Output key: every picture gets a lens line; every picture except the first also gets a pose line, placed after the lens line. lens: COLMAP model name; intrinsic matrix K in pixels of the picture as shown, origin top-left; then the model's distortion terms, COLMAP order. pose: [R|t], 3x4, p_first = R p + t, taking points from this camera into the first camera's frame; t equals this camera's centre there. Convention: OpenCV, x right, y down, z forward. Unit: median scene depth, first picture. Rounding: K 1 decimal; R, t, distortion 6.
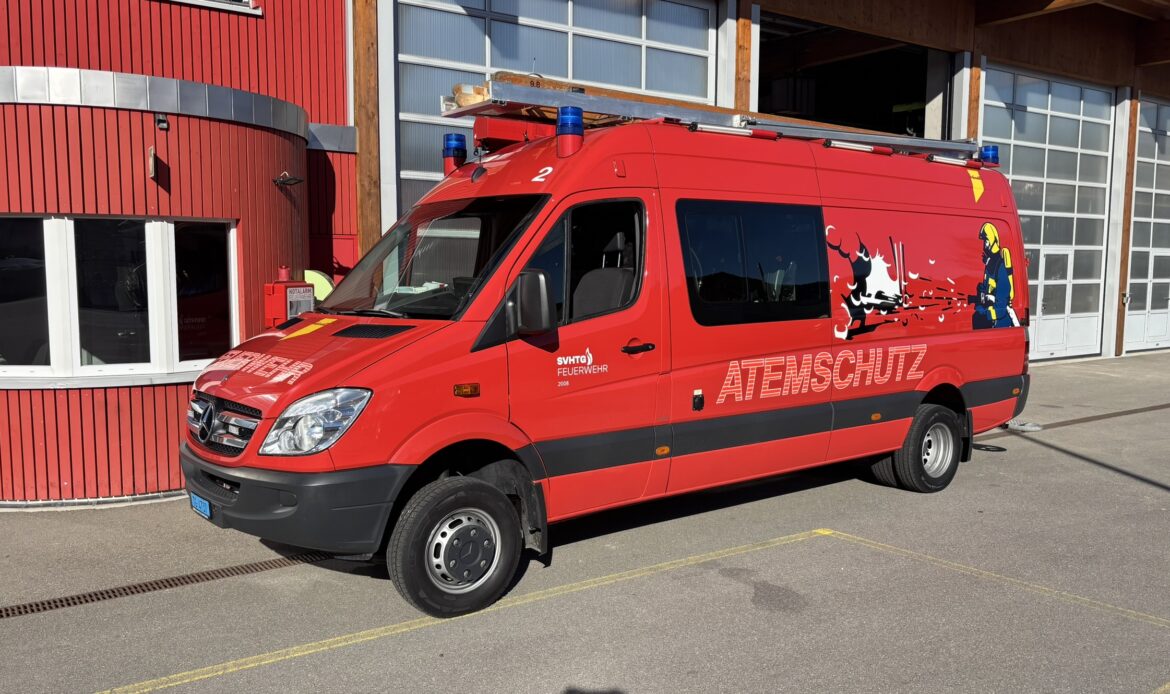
lens RADIAL K [[942.6, 0, 584.1], [0, 942.6, 349.5], [0, 0, 1]] dist [0.030718, -0.014280]
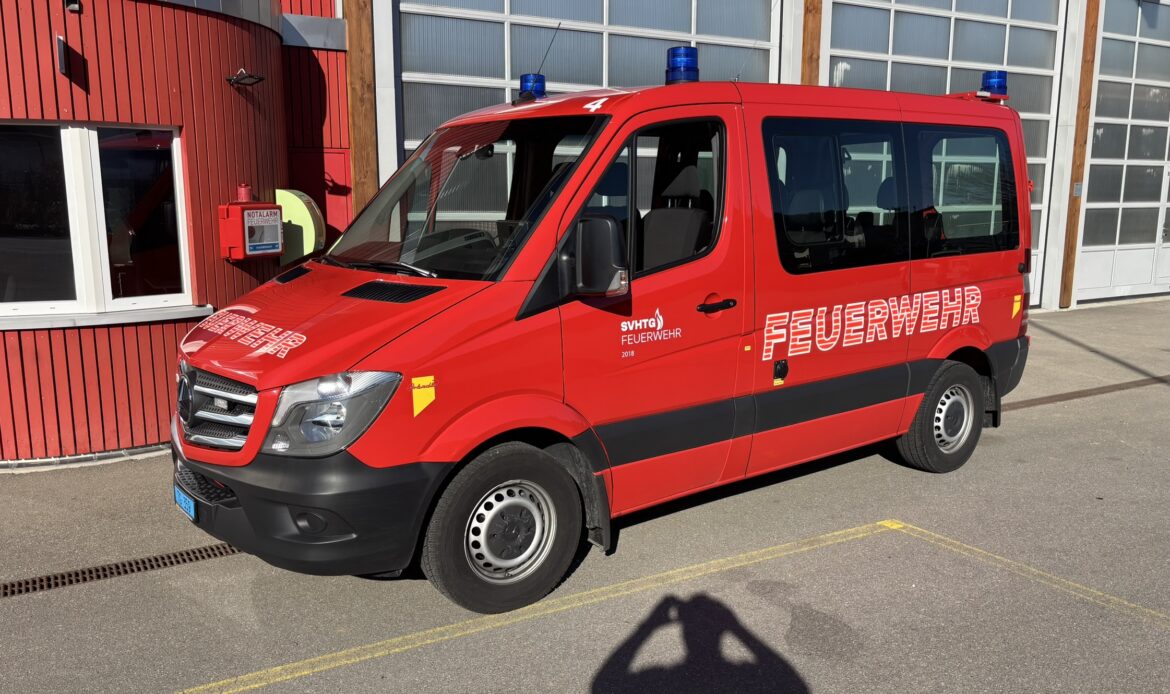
lens RADIAL K [[944.1, 0, 591.2], [0, 944.1, 345.1], [0, 0, 1]] dist [0.029226, 0.008805]
pose [[0.997332, 0.009998, -0.072315, 0.057176], [-0.004658, 0.997273, 0.073649, -0.010574], [0.072854, -0.073115, 0.994659, 0.200520]]
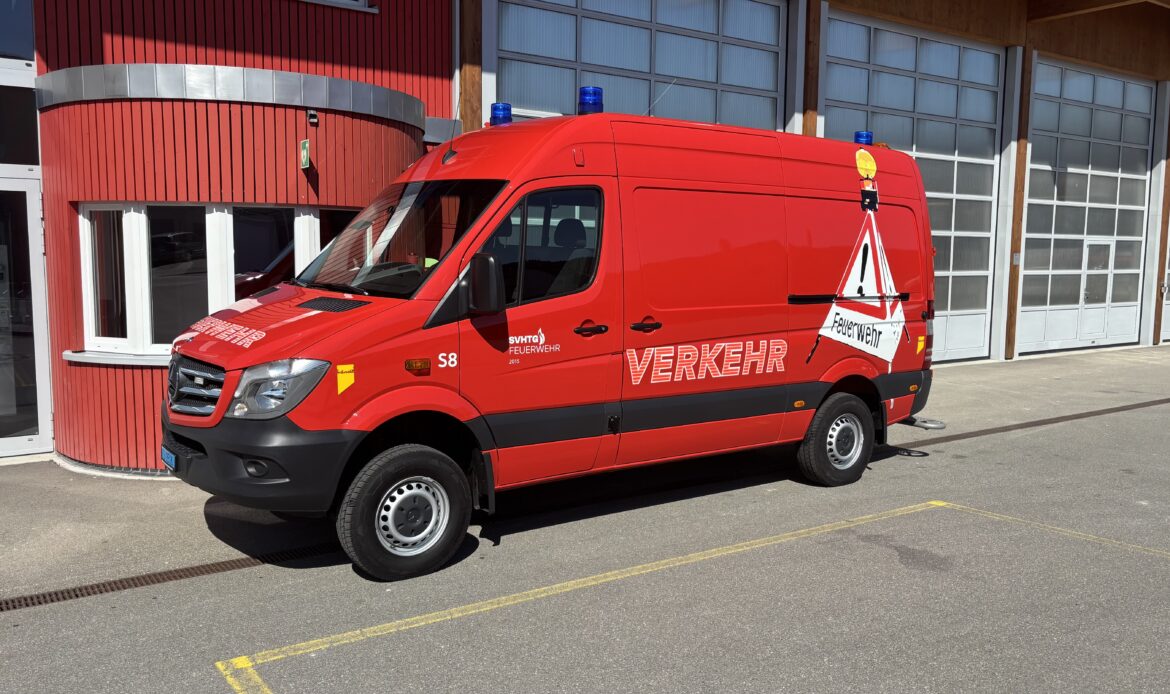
lens RADIAL K [[942.6, 0, 584.3], [0, 942.6, 345.2], [0, 0, 1]] dist [0.030718, -0.014280]
pose [[0.999986, 0.005090, -0.001715, -0.135854], [-0.005076, 0.999956, 0.007931, 0.006975], [0.001755, -0.007923, 0.999967, -0.065314]]
